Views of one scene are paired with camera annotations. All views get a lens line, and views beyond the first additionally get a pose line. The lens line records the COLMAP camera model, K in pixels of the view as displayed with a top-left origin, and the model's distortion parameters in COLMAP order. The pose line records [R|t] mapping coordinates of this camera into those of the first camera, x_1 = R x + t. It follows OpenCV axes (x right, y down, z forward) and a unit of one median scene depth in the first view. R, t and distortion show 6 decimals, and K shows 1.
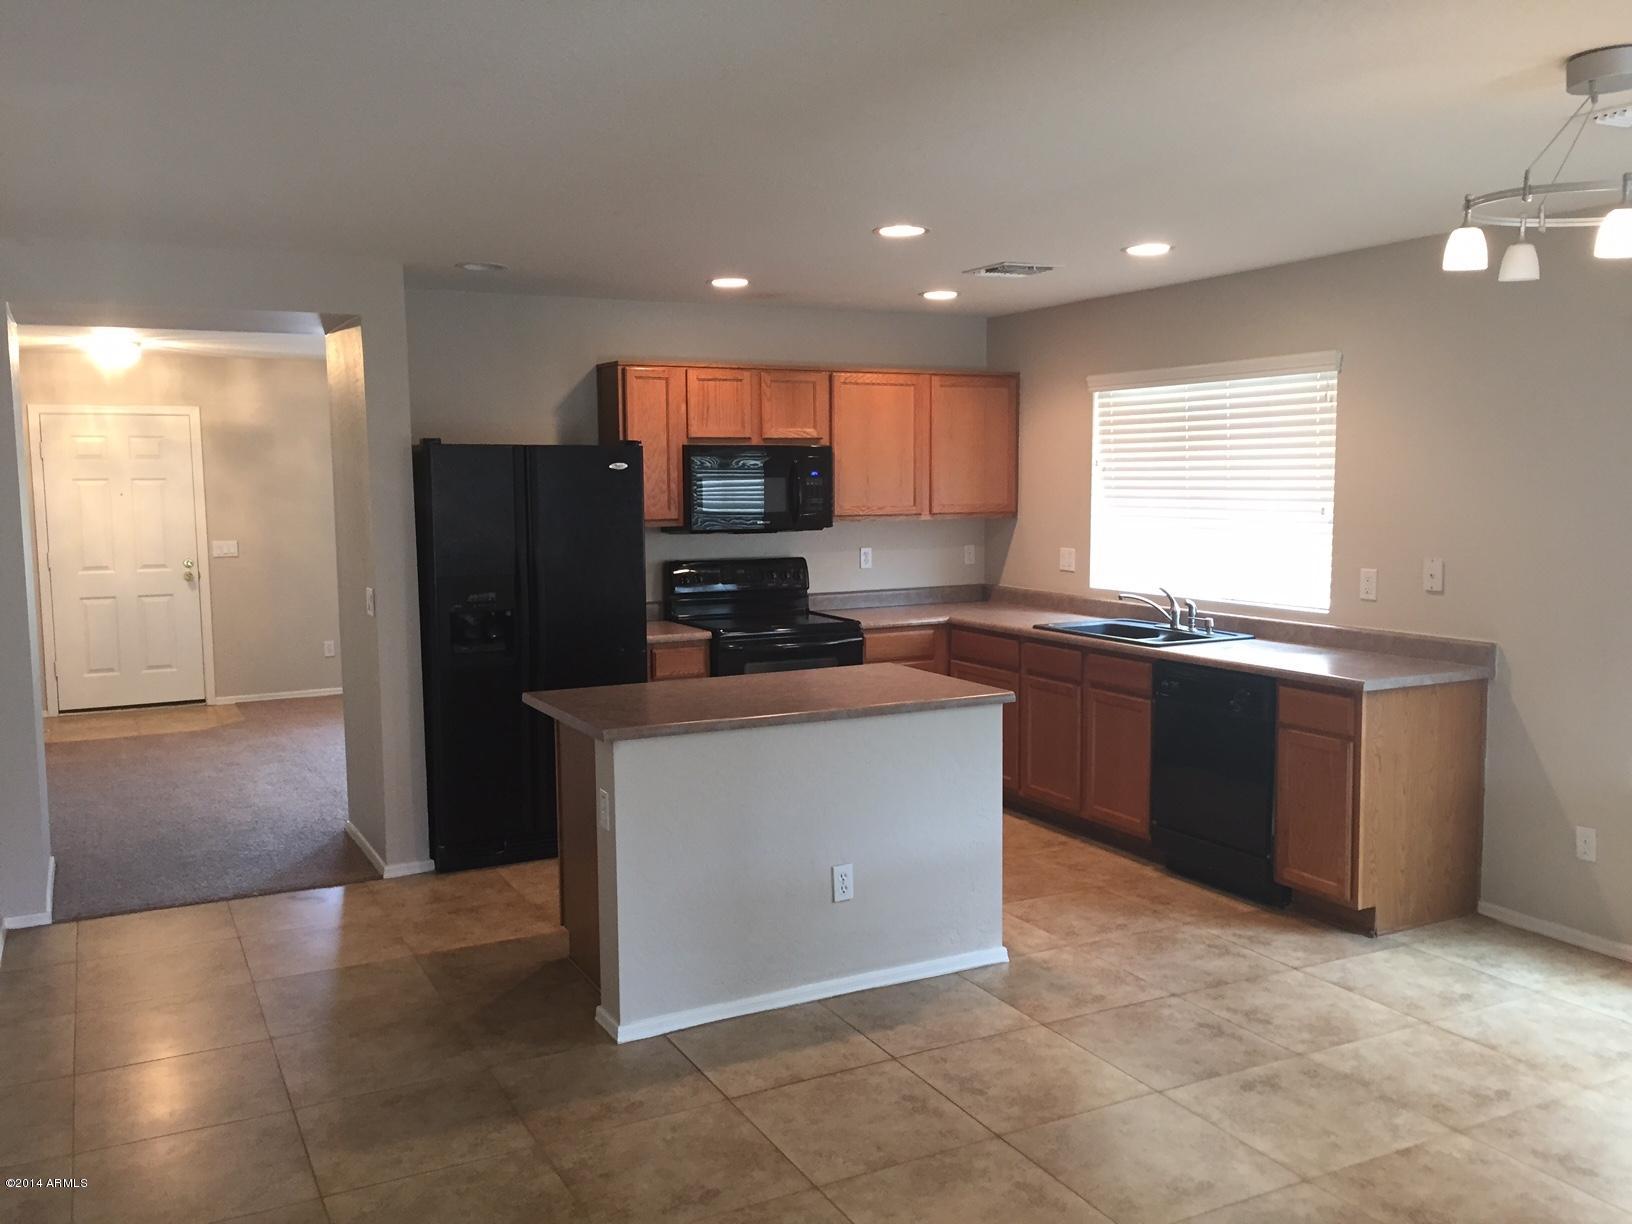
lens RADIAL K [[1404.8, 0, 810.7], [0, 1404.8, 597.3], [0, 0, 1]] dist [0.088719, -0.114107]
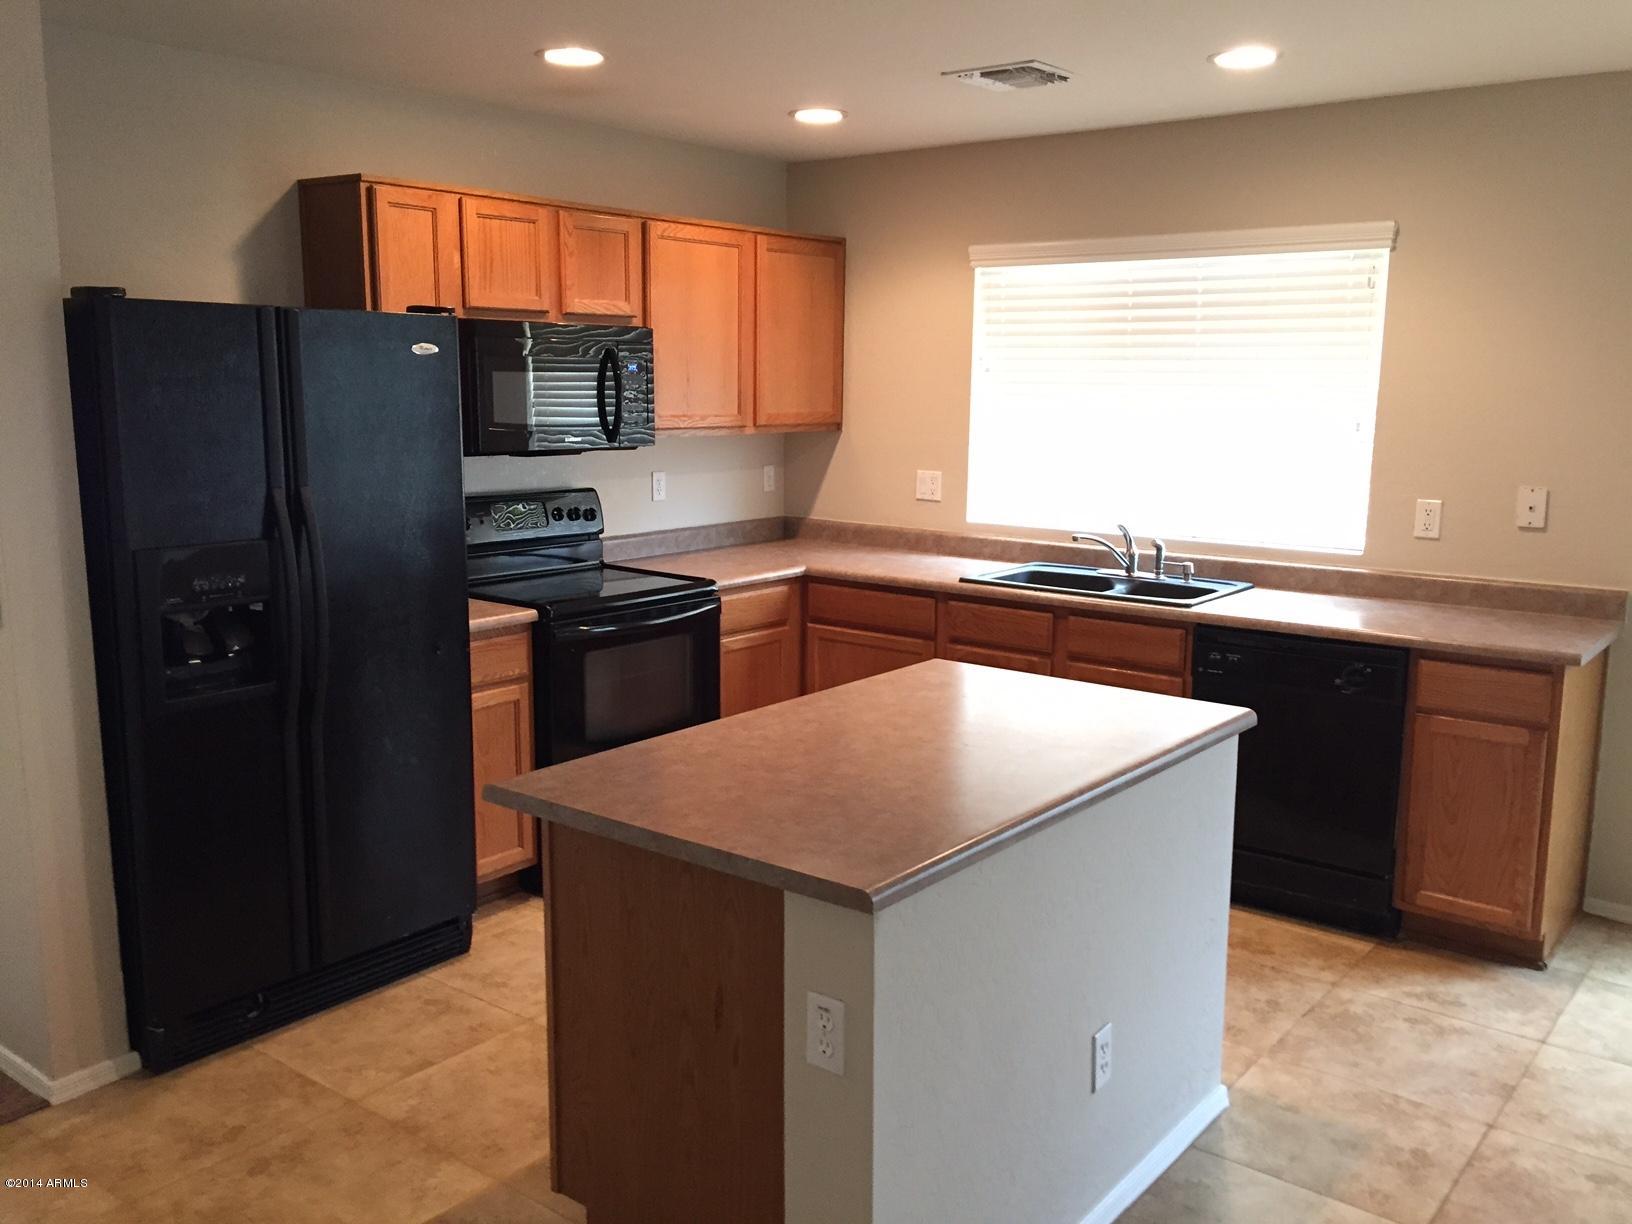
lens RADIAL K [[1404.8, 0, 812.3], [0, 1404.8, 602.9], [0, 0, 1]] dist [0.088719, -0.114107]
pose [[0.909283, -0.051530, 0.412975, -0.273594], [0.019850, 0.996546, 0.080641, -0.035189], [-0.415704, -0.065128, 0.907165, 0.427277]]
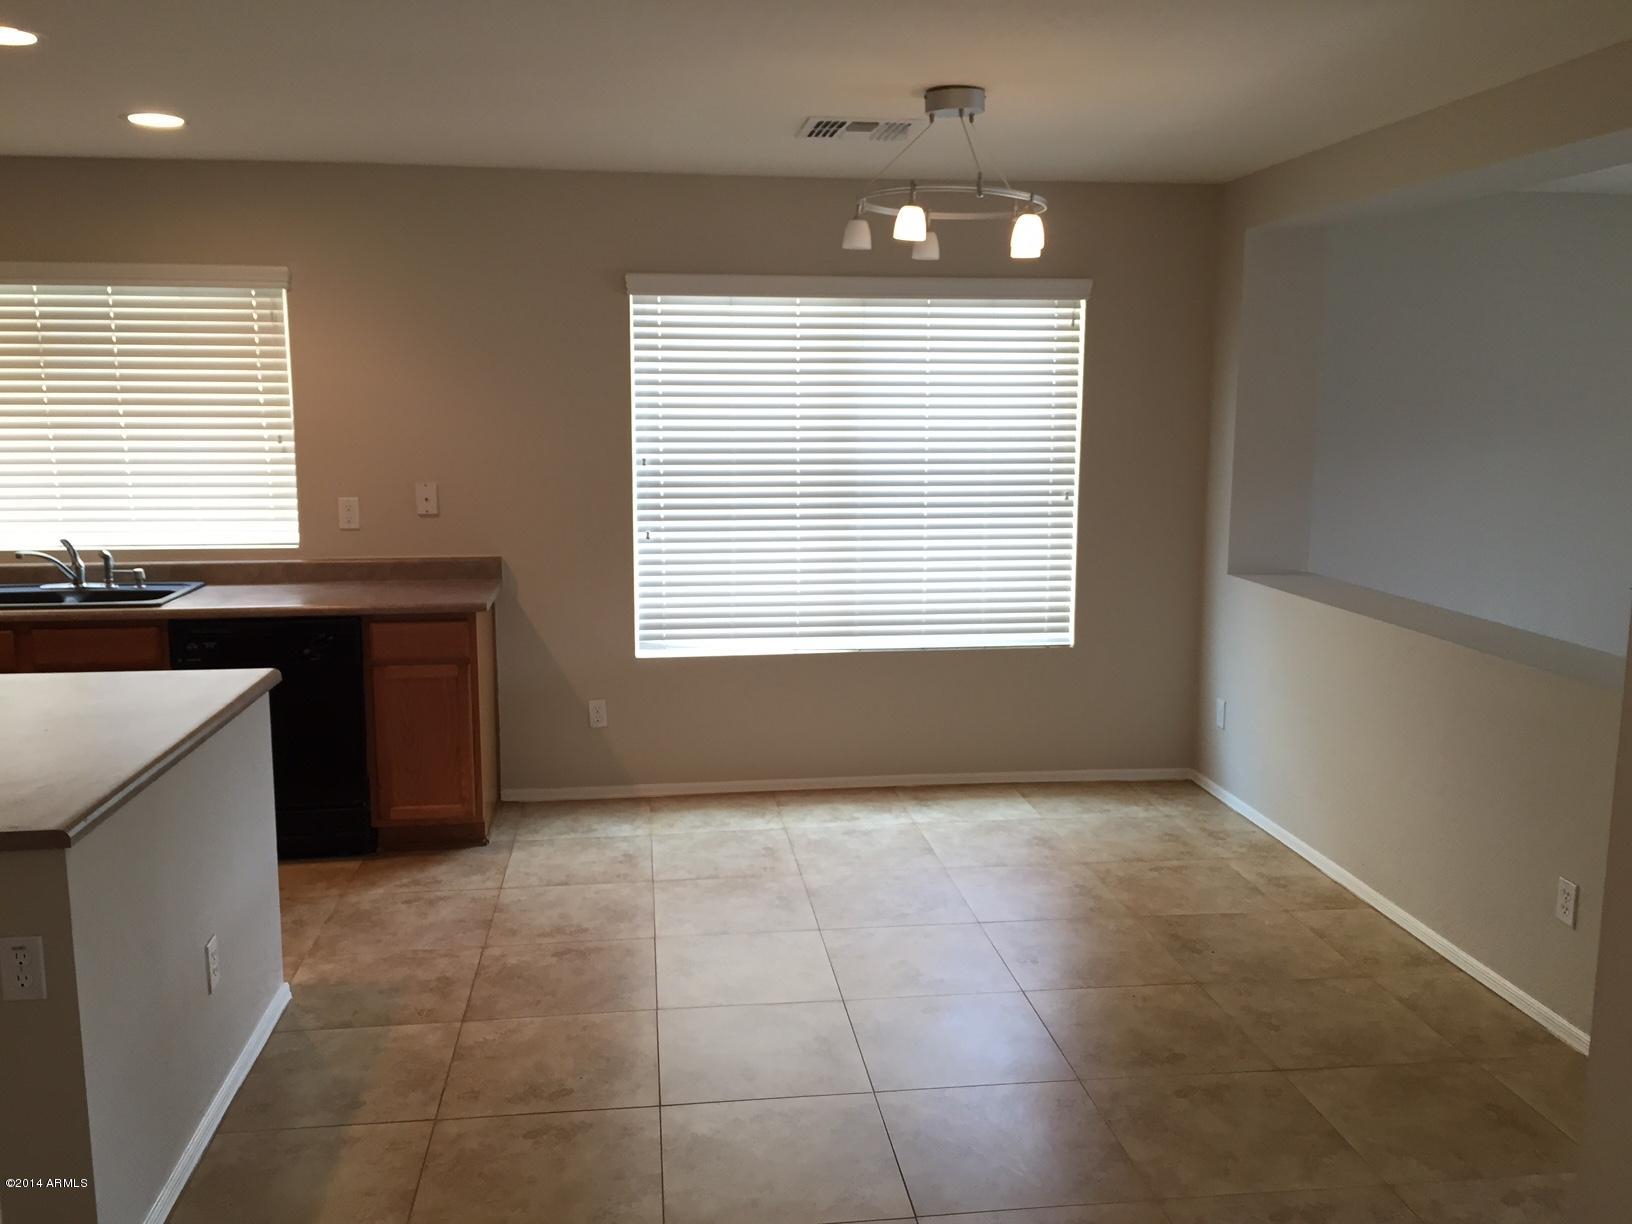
lens RADIAL K [[1404.8, 0, 831.1], [0, 1404.8, 606.1], [0, 0, 1]] dist [0.088719, -0.114107]
pose [[0.332494, -0.130653, 0.934012, -0.439785], [0.076859, 0.990817, 0.111238, -0.030351], [-0.939968, 0.034801, 0.339483, 0.371621]]
